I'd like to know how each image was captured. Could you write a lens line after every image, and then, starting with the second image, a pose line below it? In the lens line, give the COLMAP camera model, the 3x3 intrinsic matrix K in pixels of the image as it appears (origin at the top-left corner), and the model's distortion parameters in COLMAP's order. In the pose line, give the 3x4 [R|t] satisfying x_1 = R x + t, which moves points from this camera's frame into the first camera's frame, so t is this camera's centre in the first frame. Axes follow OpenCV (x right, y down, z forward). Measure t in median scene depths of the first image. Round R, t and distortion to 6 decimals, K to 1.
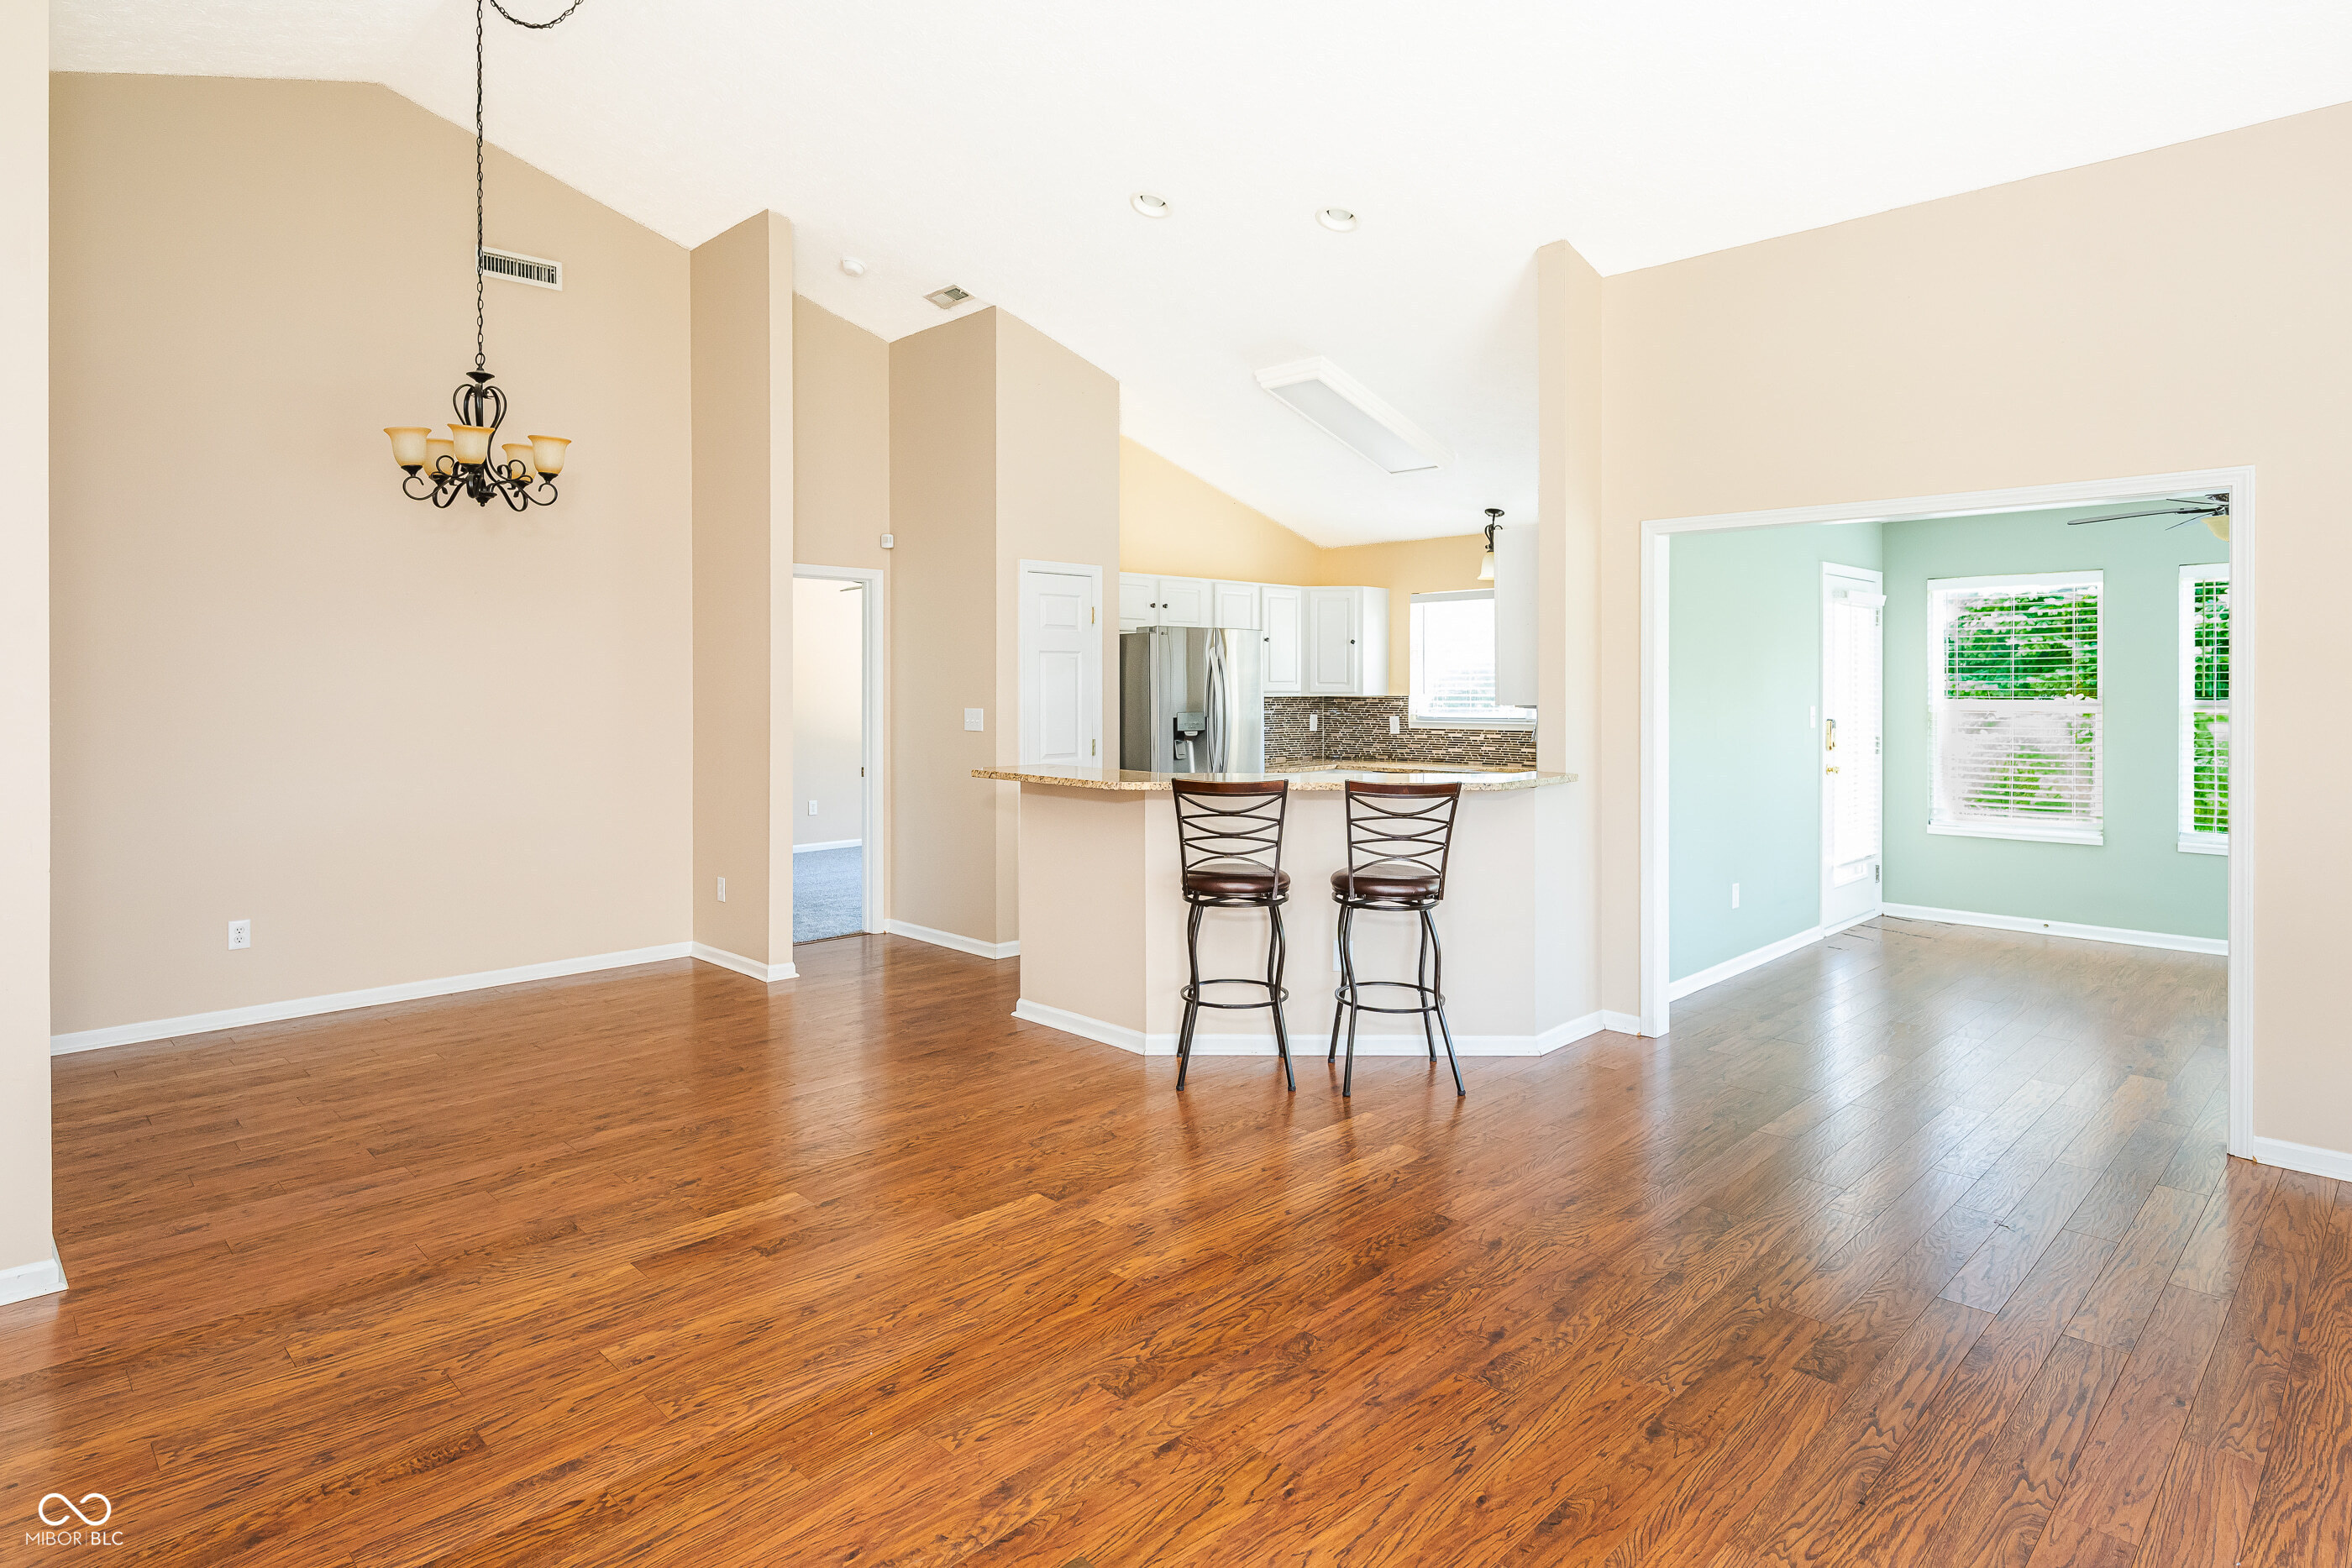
lens RADIAL K [[1360.3, 0, 1058.6], [0, 1360.3, 698.2], [0, 0, 1]] dist [-0.001069, 0.000148]
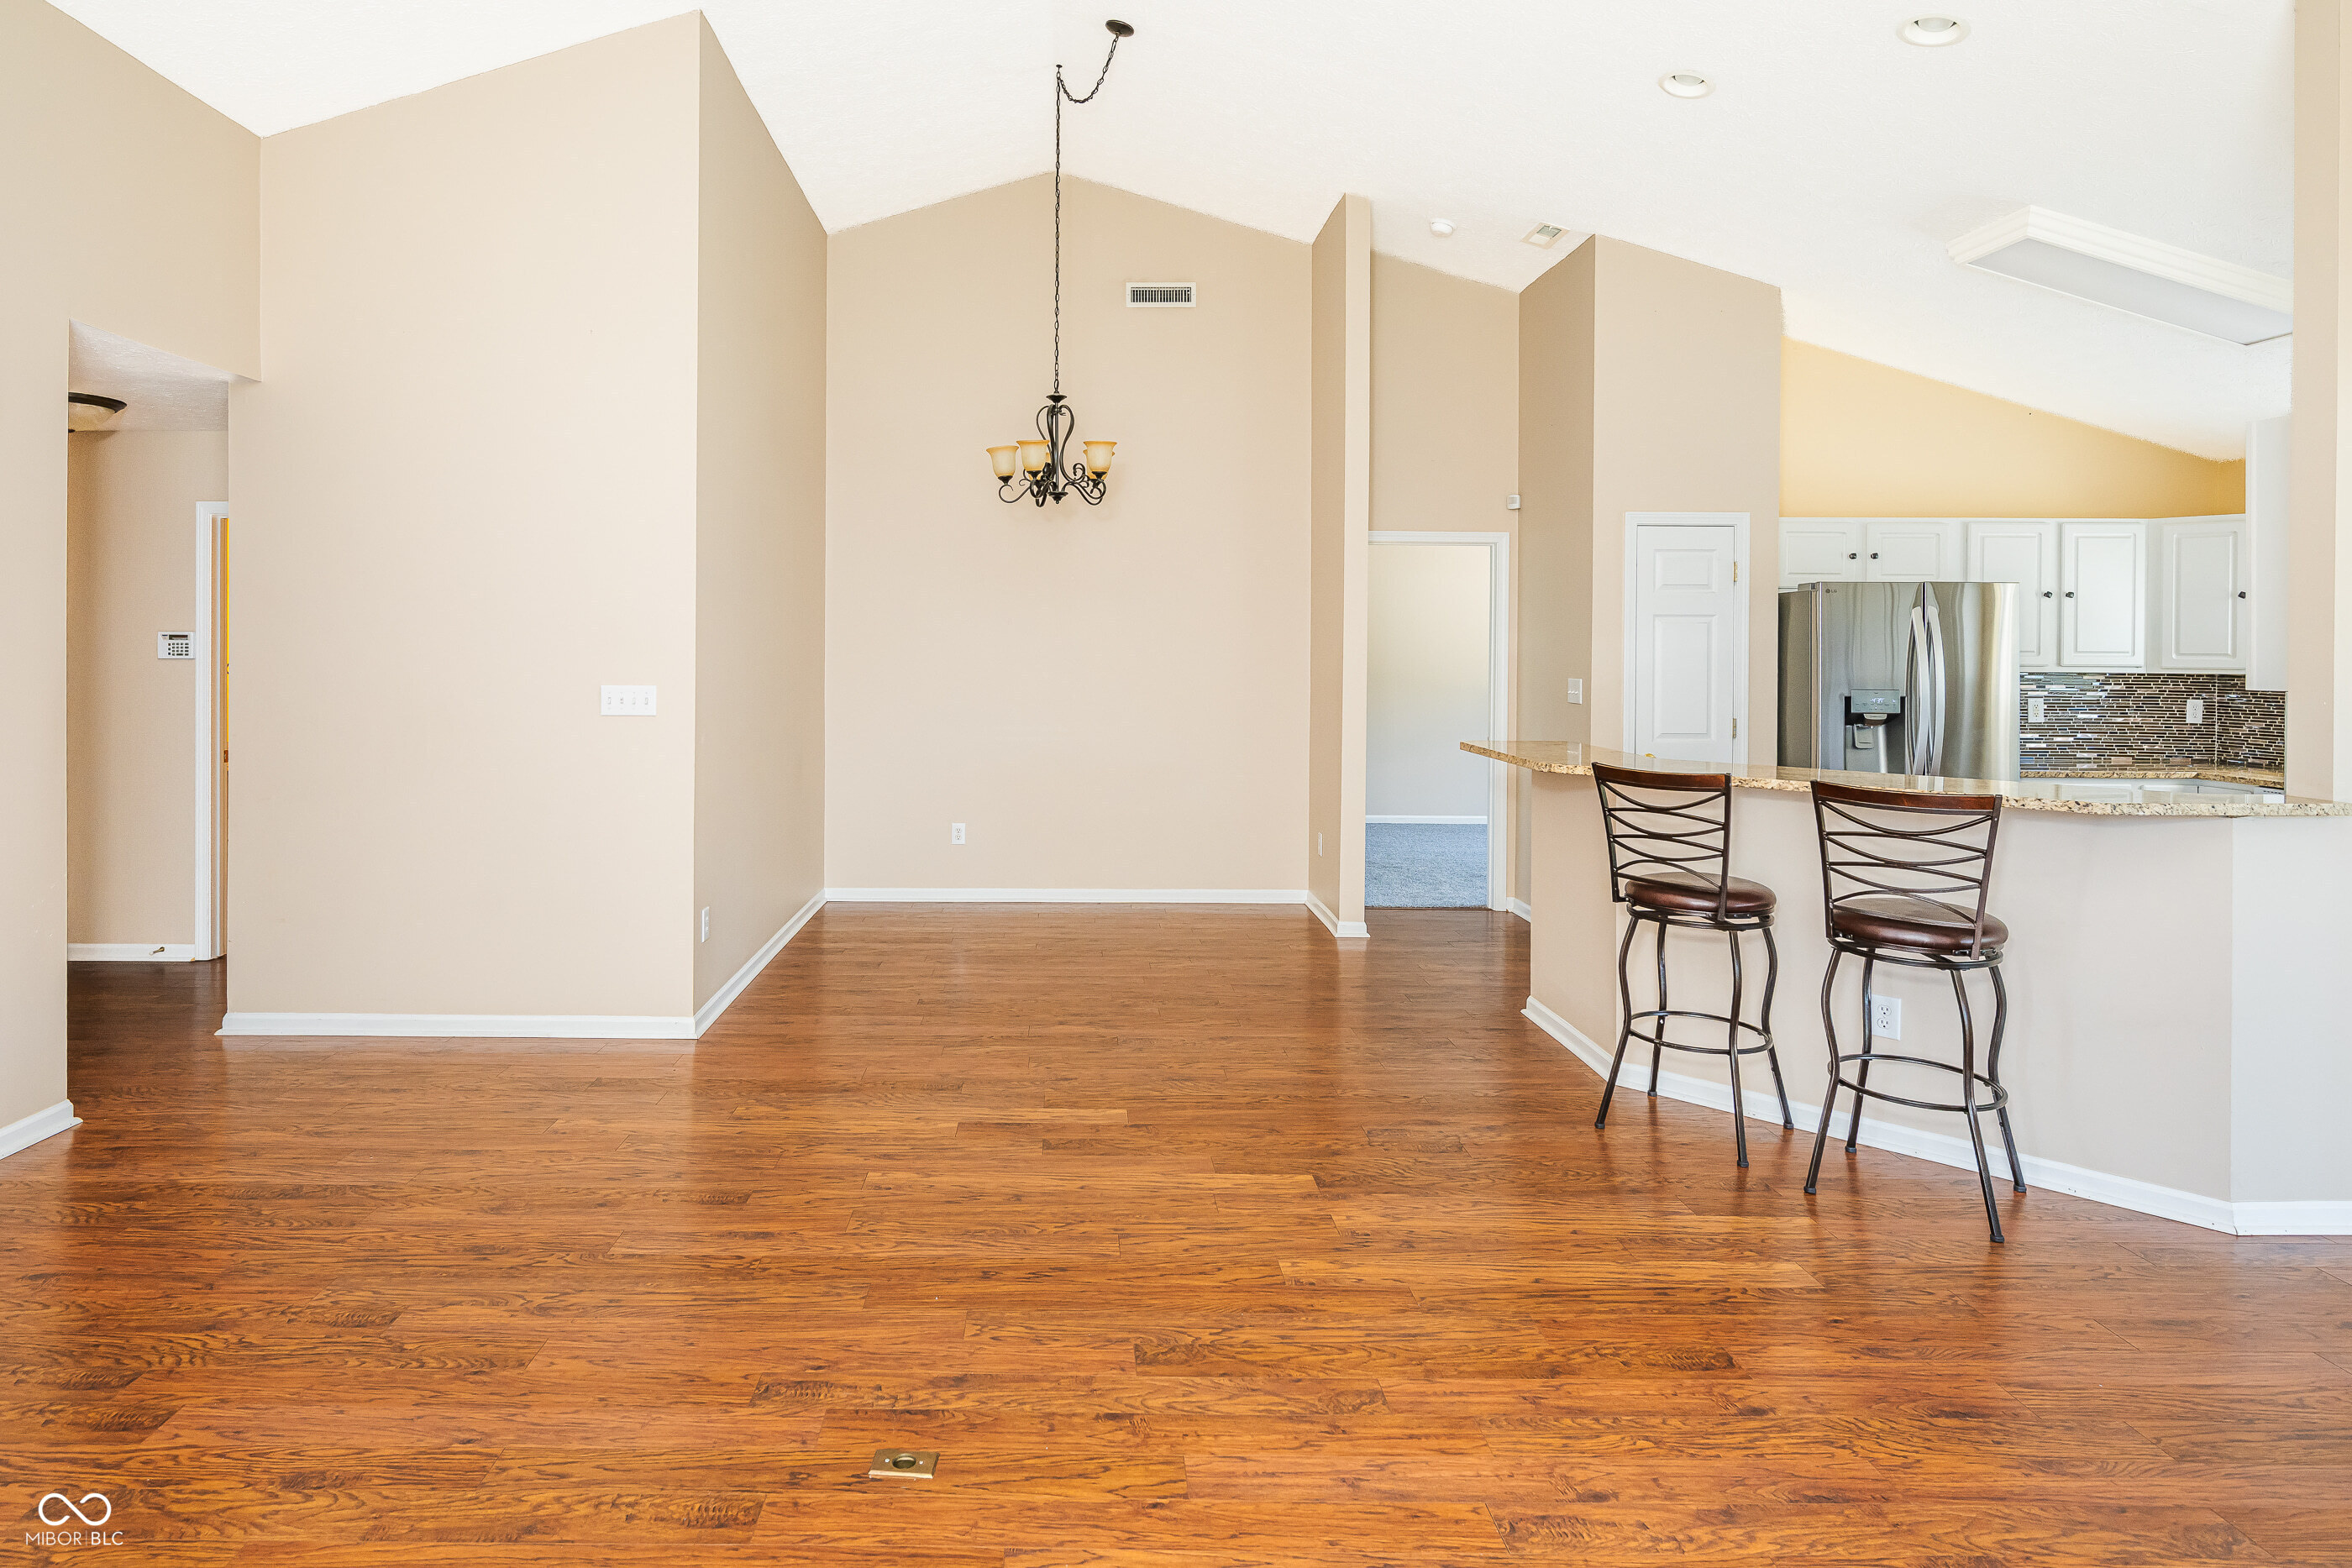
lens RADIAL K [[1254.8, 0, 910.2], [0, 1254.8, 657.7], [0, 0, 1]] dist [-0.000853, -0.000113]
pose [[0.695894, 0.011344, -0.718055, 0.443182], [-0.014313, 0.999896, 0.001926, -0.003213], [0.718002, 0.008937, 0.695984, 0.174769]]
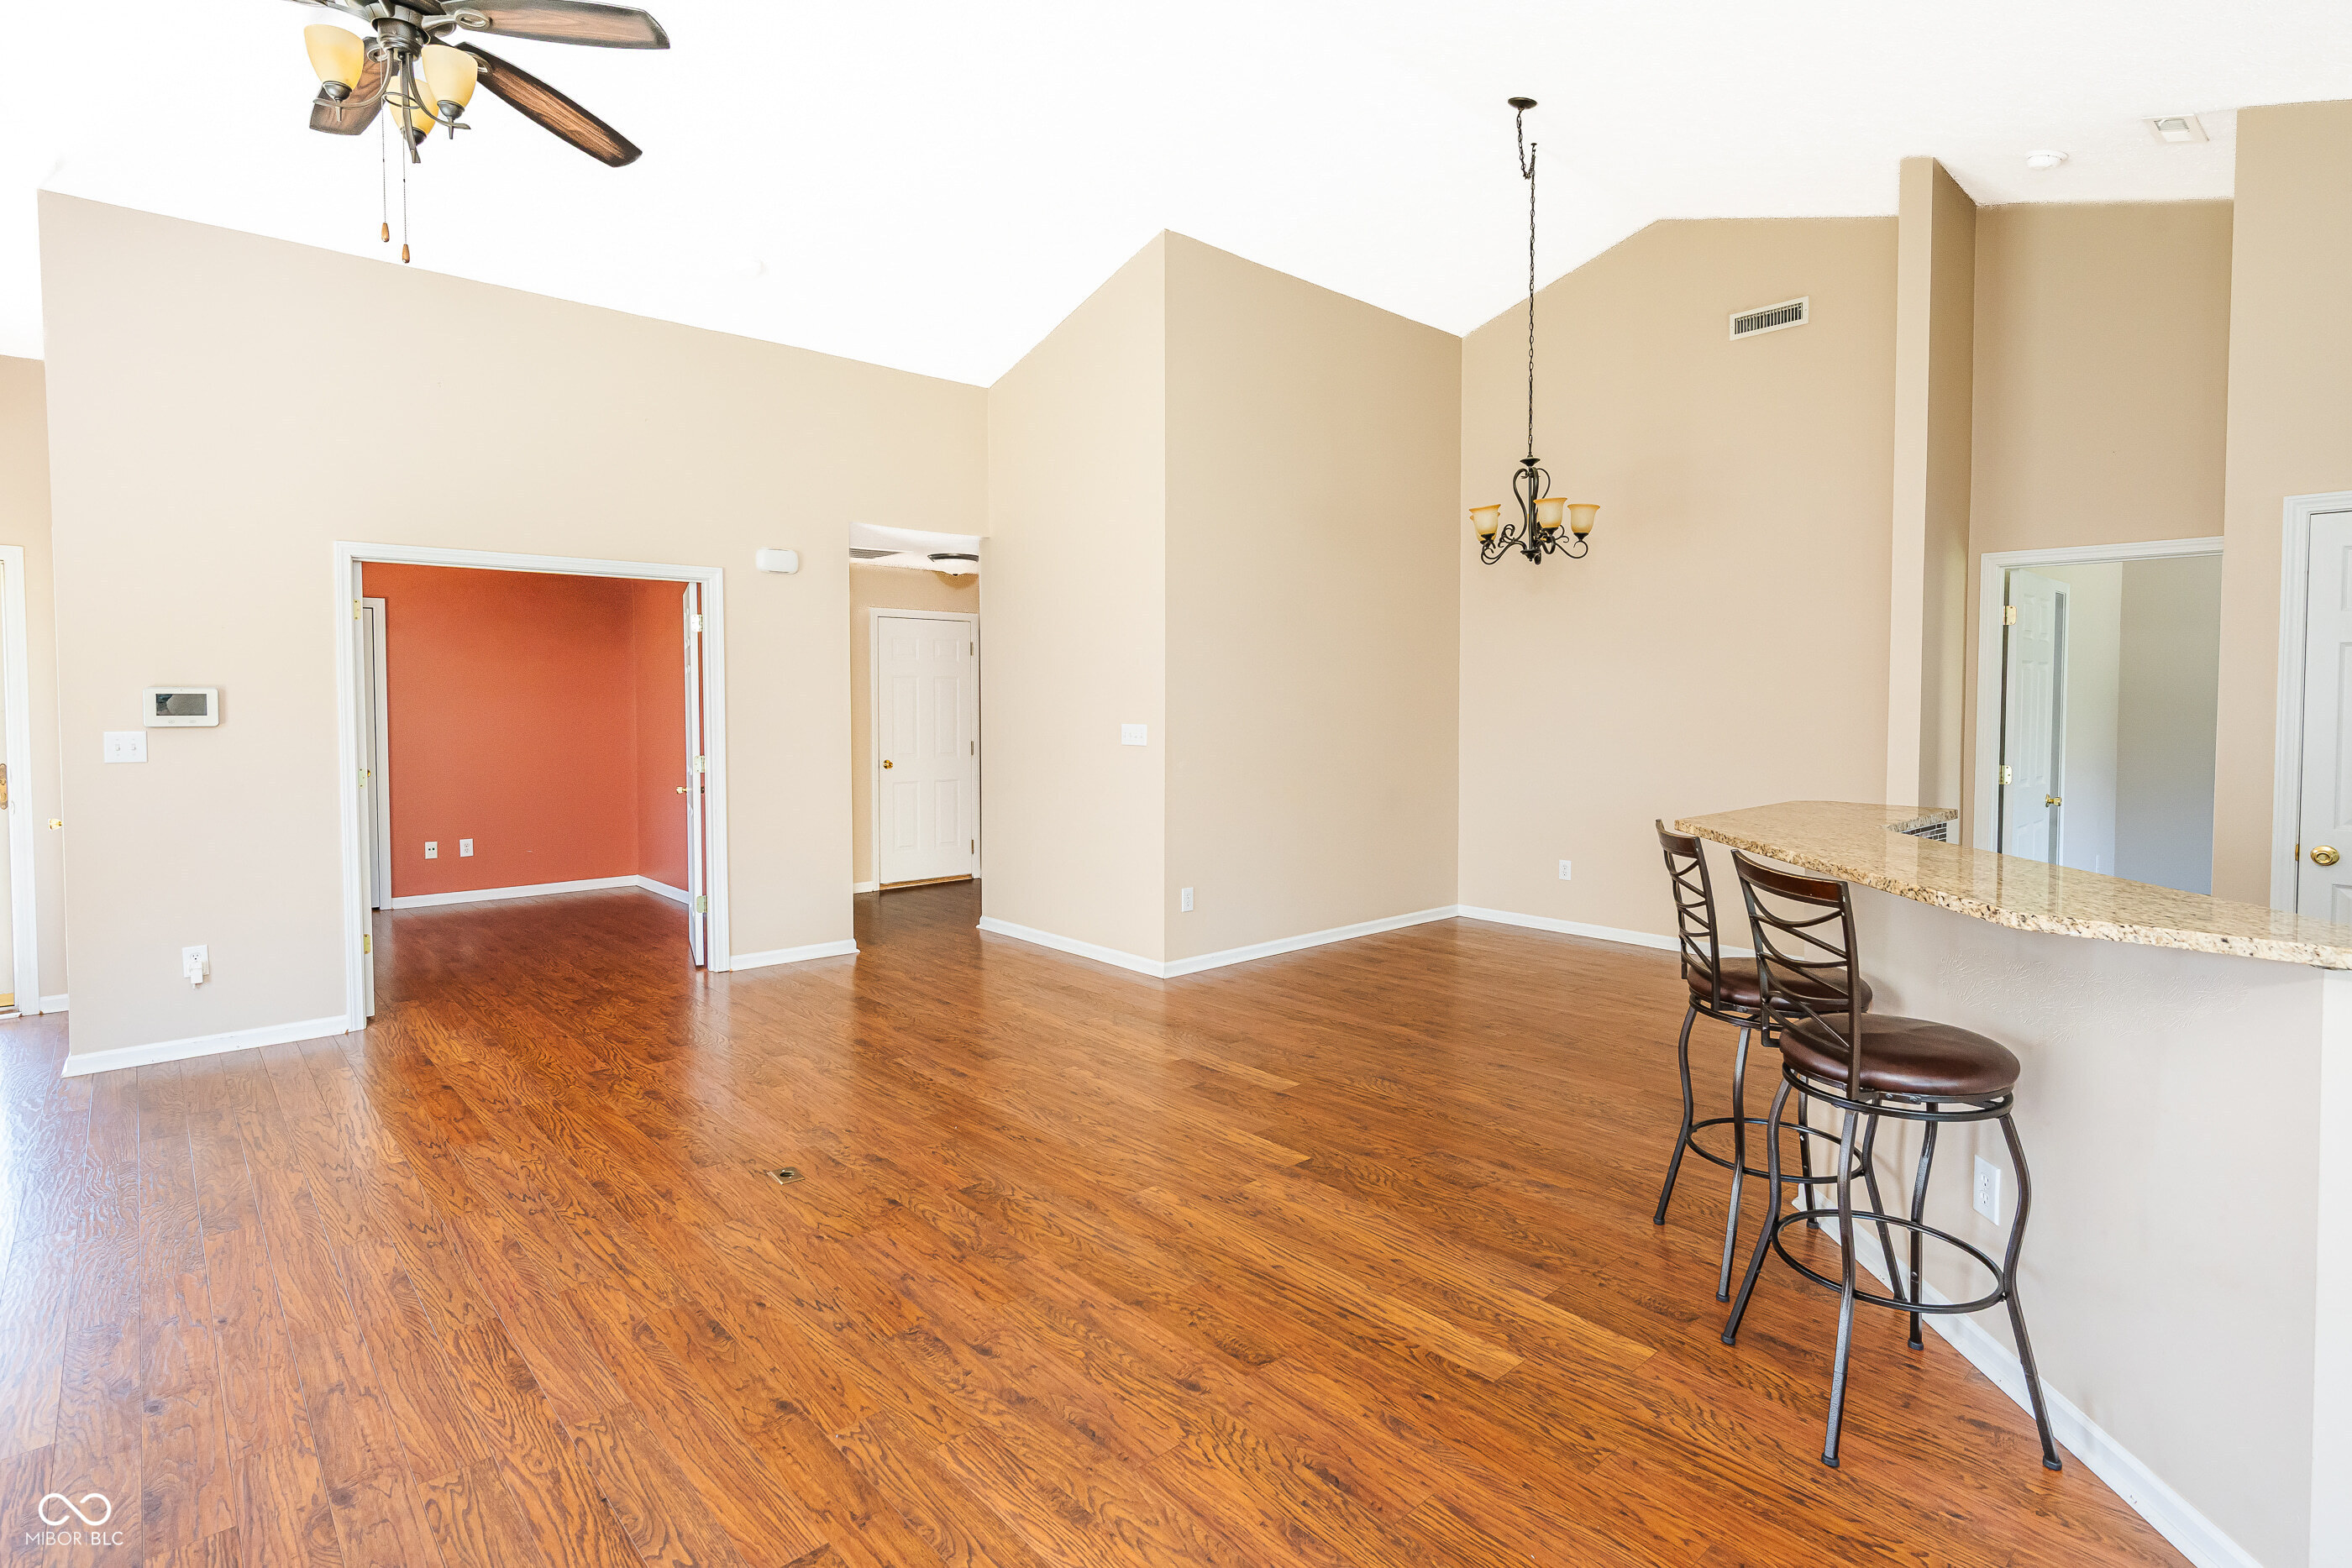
lens RADIAL K [[1009.8, 0, 1072.8], [0, 1009.8, 734.7], [0, 0, 1]] dist [0.001765, -0.000226]
pose [[-0.011597, 0.037714, -0.999221, 0.829165], [-0.011950, 0.999212, 0.037853, -0.008273], [0.999861, 0.012380, -0.011138, 0.848580]]
